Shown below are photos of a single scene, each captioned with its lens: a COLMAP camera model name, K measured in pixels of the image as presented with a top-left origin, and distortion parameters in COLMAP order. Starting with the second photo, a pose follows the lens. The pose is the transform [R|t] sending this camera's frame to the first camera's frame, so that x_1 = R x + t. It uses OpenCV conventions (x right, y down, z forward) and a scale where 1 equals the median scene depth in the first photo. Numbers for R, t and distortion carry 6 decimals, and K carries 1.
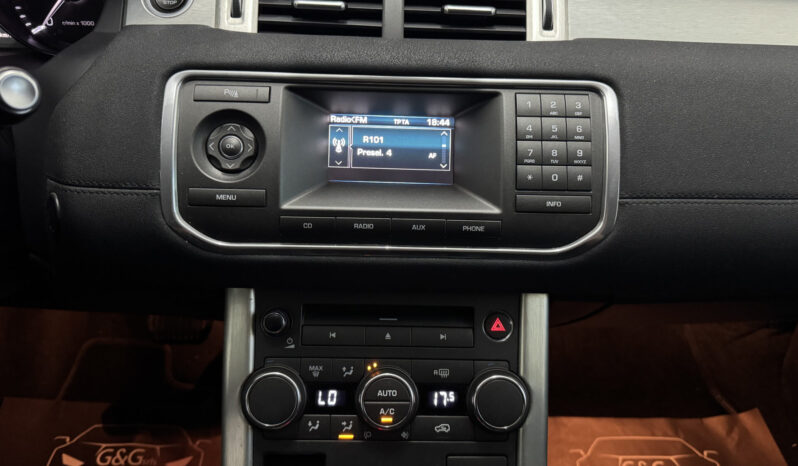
lens RADIAL K [[573.3, 0, 396.3], [0, 573.3, 237.4], [0, 0, 1]] dist [0.053331, -0.091179]
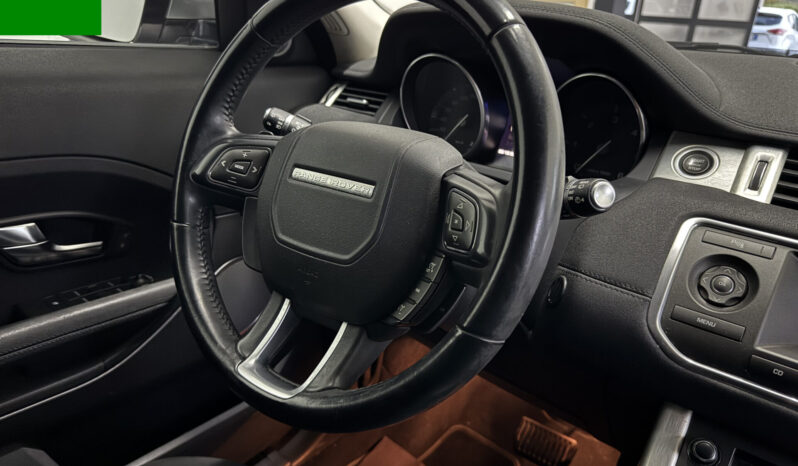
lens RADIAL K [[573.3, 0, 389.7], [0, 573.3, 226.4], [0, 0, 1]] dist [0.053331, -0.091179]
pose [[0.767900, 0.241068, -0.593478, -0.130628], [-0.415552, 0.892550, -0.175132, 0.206617], [0.487490, 0.381105, 0.785565, -0.268162]]
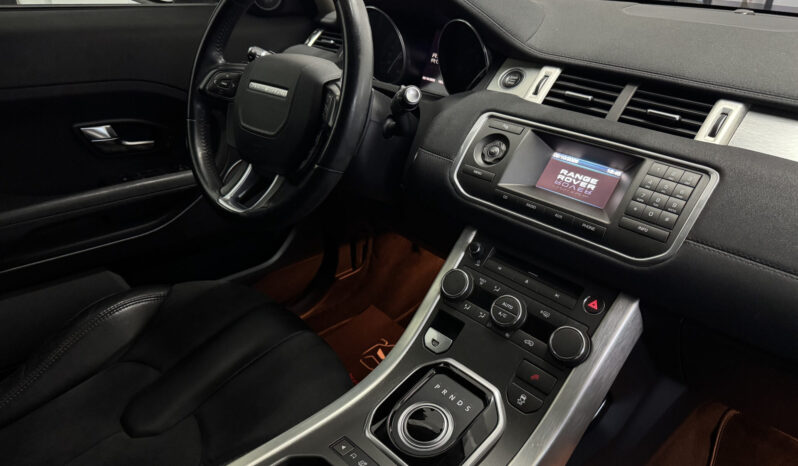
lens RADIAL K [[573.3, 0, 392.1], [0, 573.3, 231.8], [0, 0, 1]] dist [0.053331, -0.091179]
pose [[0.682978, 0.316793, -0.658167, 0.775502], [-0.446708, 0.894063, -0.033210, 0.278891], [0.577922, 0.316690, 0.752139, -0.517354]]
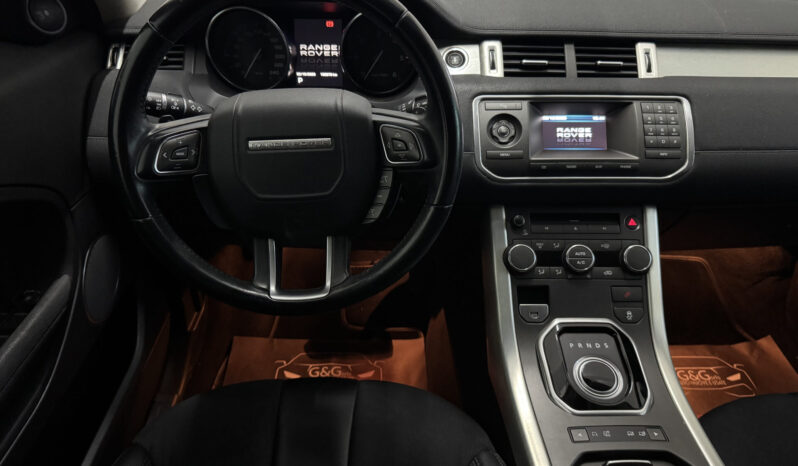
lens RADIAL K [[573.3, 0, 399.3], [0, 573.3, 232.1], [0, 0, 1]] dist [0.053331, -0.091179]
pose [[0.999729, -0.022403, 0.006322, -0.635761], [0.022841, 0.996452, -0.081010, 0.335791], [-0.004485, 0.081132, 0.996693, -0.948931]]
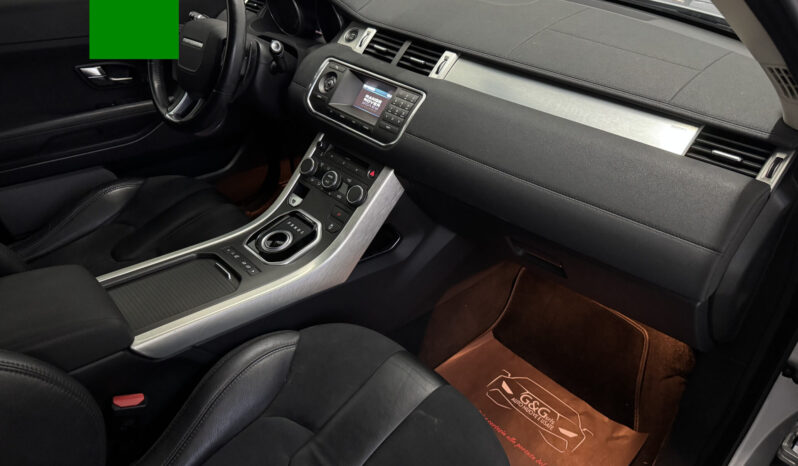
lens RADIAL K [[573.3, 0, 380.5], [0, 573.3, 243.7], [0, 0, 1]] dist [0.053331, -0.091179]
pose [[0.652508, 0.396786, -0.645596, 2.088839], [-0.457458, 0.885456, 0.081850, 0.213230], [0.604124, 0.241925, 0.759280, -0.913128]]
